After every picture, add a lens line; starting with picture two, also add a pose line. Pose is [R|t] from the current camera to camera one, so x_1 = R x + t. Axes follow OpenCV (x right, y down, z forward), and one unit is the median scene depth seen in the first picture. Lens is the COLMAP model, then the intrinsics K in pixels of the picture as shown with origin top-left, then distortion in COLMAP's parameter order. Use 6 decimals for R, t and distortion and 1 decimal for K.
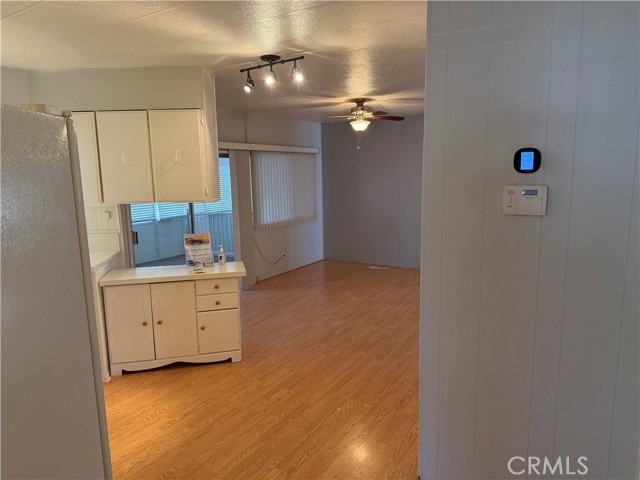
lens RADIAL K [[450.5, 0, 319.4], [0, 450.5, 240.8], [0, 0, 1]] dist [0.014252, -0.020096]
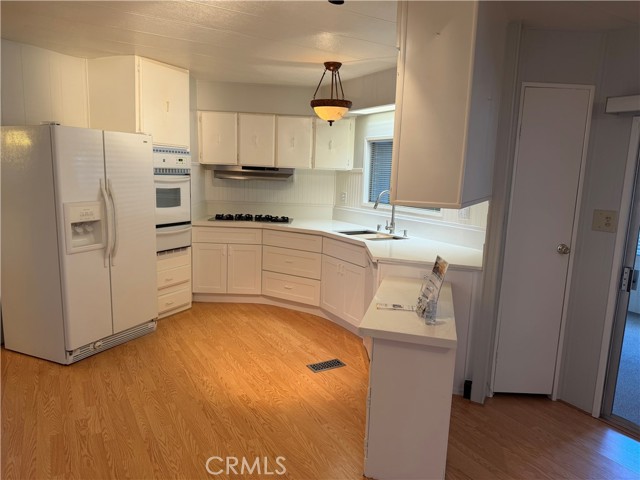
lens RADIAL K [[450.5, 0, 325.0], [0, 450.5, 243.2], [0, 0, 1]] dist [0.014252, -0.020096]
pose [[-0.457280, 0.136721, -0.878750, 0.386930], [-0.170701, 0.956245, 0.237607, -0.182630], [0.872786, 0.258656, -0.413934, 1.329768]]
